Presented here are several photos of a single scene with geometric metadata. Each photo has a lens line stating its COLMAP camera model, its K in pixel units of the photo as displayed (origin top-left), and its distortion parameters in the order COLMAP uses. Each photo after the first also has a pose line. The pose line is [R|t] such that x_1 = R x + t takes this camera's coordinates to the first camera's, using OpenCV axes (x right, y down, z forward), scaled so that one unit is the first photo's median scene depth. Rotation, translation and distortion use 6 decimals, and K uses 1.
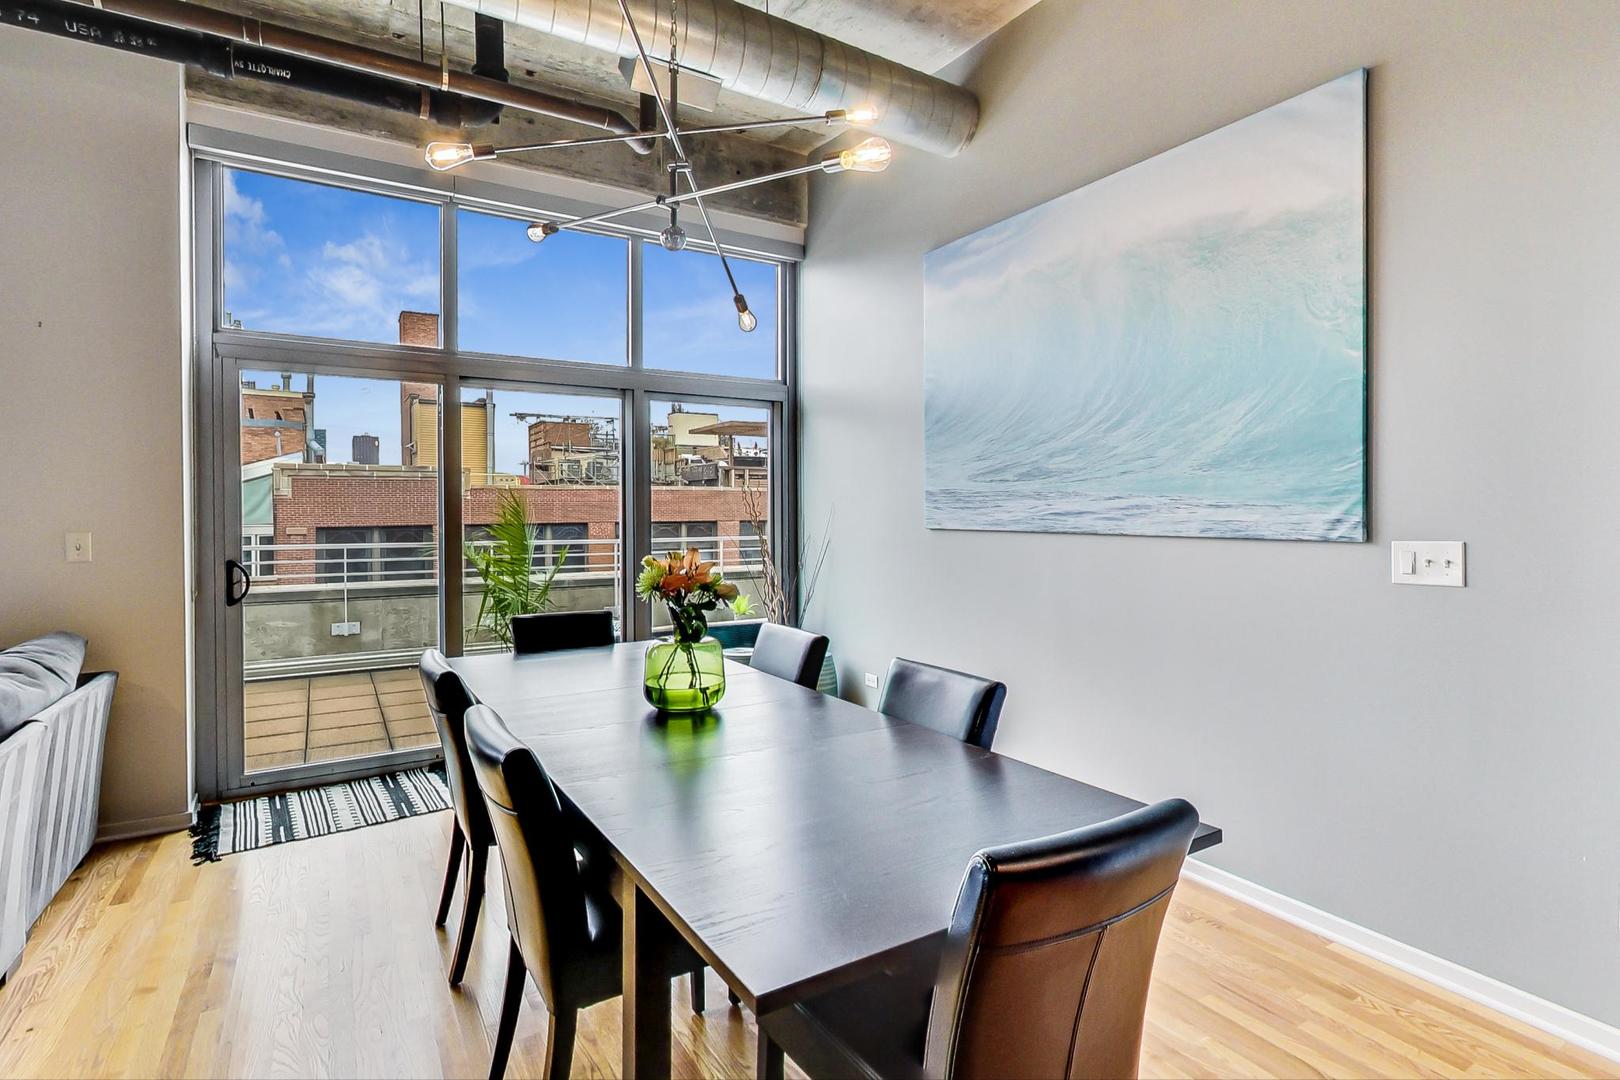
lens RADIAL K [[791.3, 0, 807.4], [0, 791.3, 519.2], [0, 0, 1]] dist [0.000503, 0.000292]
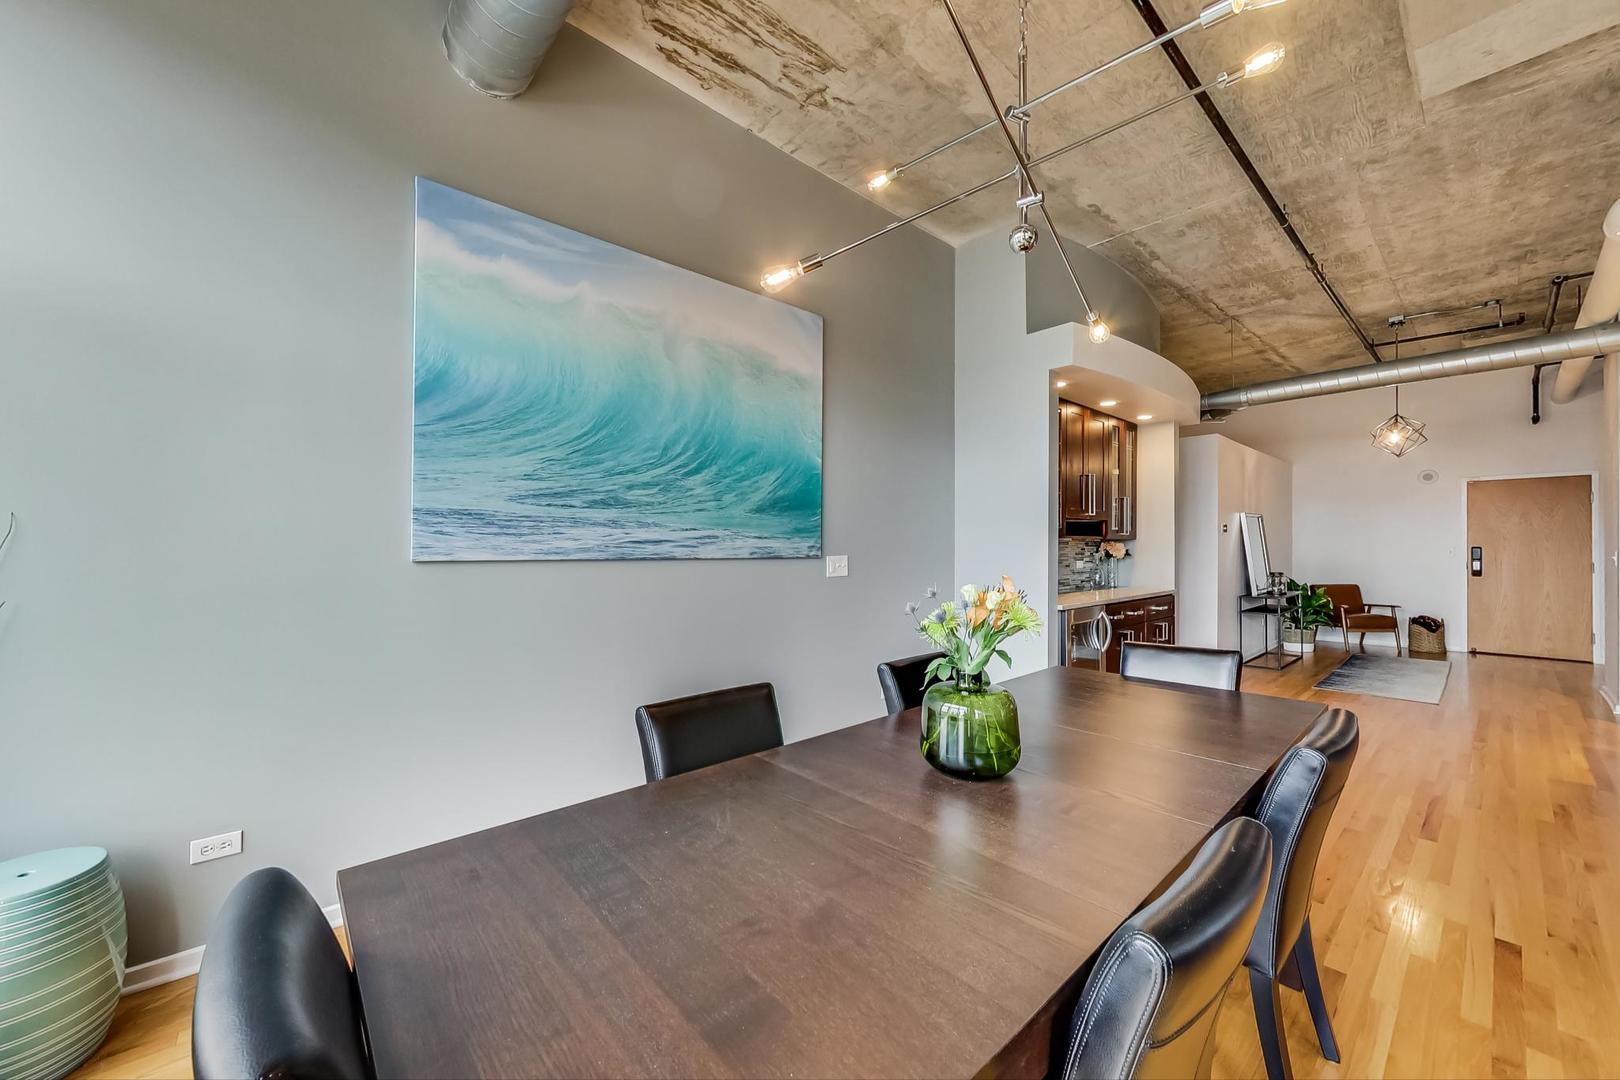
lens RADIAL K [[602.5, 0, 810.0], [0, 602.5, 540.0], [0, 0, 1]] dist [0.001035, 0.000245]
pose [[-0.168980, 0.007586, 0.985590, -0.537152], [0.005078, 0.999964, -0.006826, -0.002601], [-0.985606, 0.003851, -0.169013, 0.899964]]
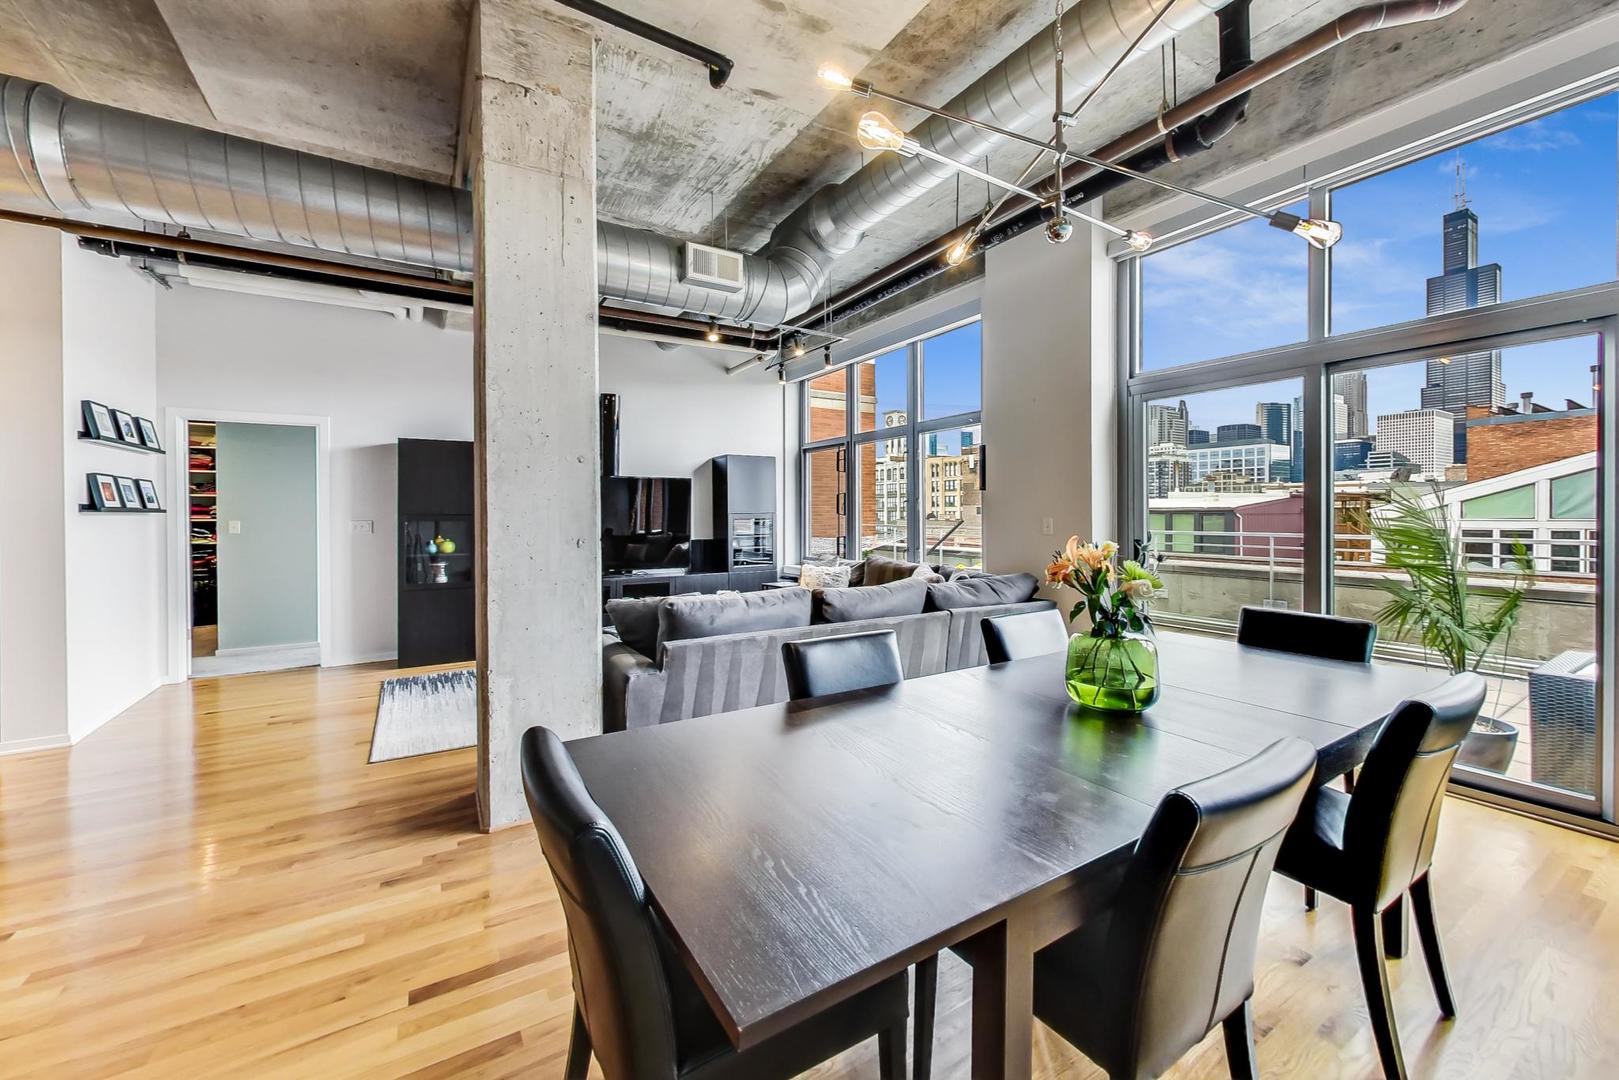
lens RADIAL K [[635.0, 0, 805.7], [0, 635.0, 517.6], [0, 0, 1]] dist [-0.001174, -0.000207]
pose [[0.001940, 0.008331, -0.999963, 0.422851], [-0.003686, 0.999959, 0.008324, 0.007883], [0.999991, 0.003670, 0.001970, 0.439029]]
